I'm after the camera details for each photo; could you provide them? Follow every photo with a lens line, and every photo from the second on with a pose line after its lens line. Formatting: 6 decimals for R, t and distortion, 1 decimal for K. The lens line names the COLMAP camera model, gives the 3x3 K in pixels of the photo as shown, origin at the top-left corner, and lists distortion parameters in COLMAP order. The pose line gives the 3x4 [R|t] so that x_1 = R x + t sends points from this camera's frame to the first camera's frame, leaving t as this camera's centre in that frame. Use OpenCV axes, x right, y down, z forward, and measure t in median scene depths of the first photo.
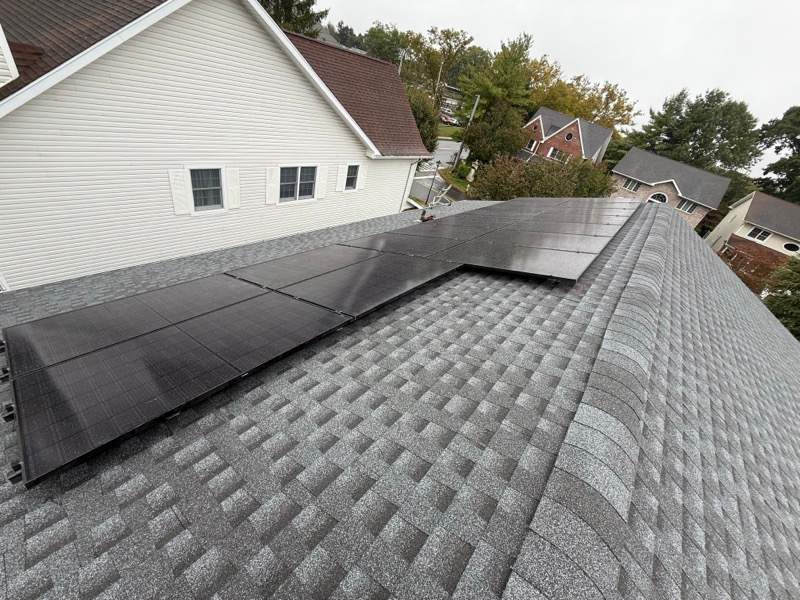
lens RADIAL K [[320.3, 0, 401.8], [0, 320.3, 298.7], [0, 0, 1]] dist [-0.000070, 0.000202]
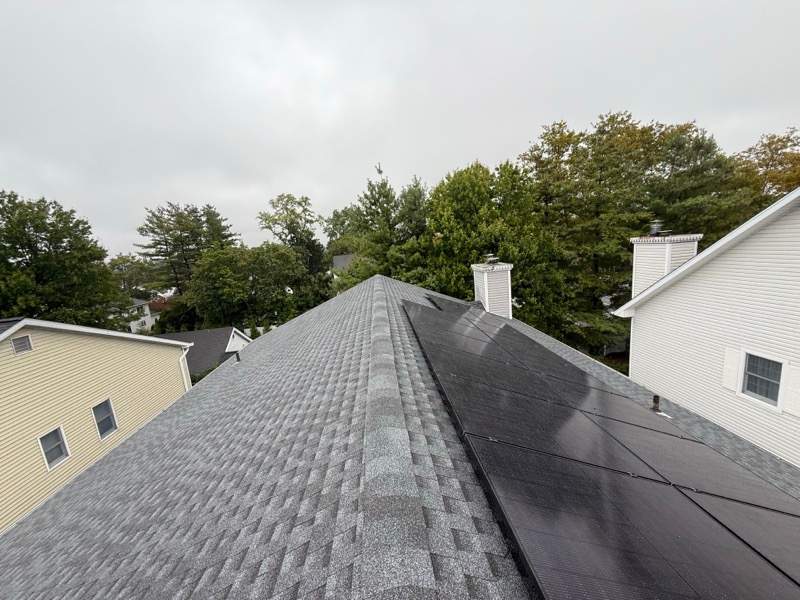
lens RADIAL K [[320.3, 0, 400.8], [0, 320.3, 301.9], [0, 0, 1]] dist [-0.000070, 0.000202]
pose [[-0.710657, -0.069352, -0.700112, 0.199061], [-0.486005, 0.767917, 0.417257, -0.095237], [0.508690, 0.636784, -0.579431, 0.210518]]
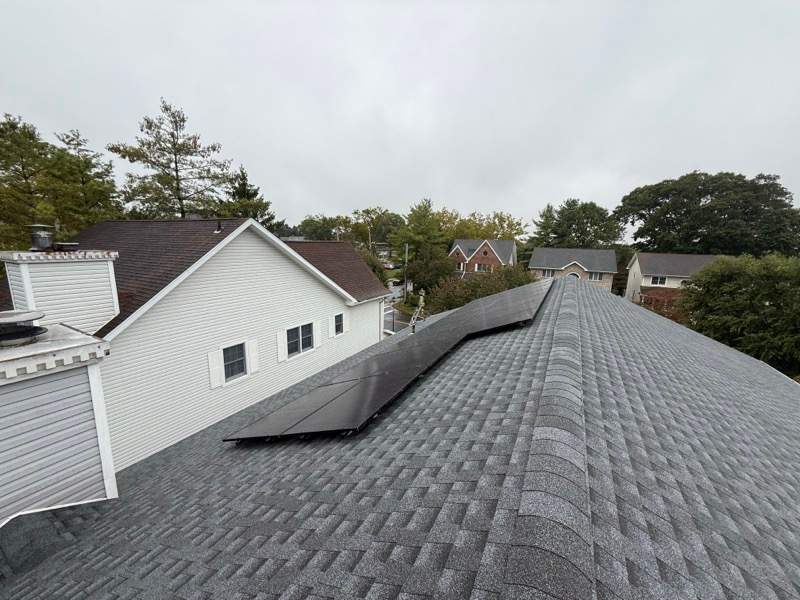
lens RADIAL K [[320.3, 0, 399.1], [0, 320.3, 299.2], [0, 0, 1]] dist [-0.000070, 0.000202]
pose [[0.952492, -0.264578, 0.150855, -0.033062], [0.303028, 0.872942, -0.382291, 0.025379], [-0.030542, 0.409842, 0.911645, -0.053799]]
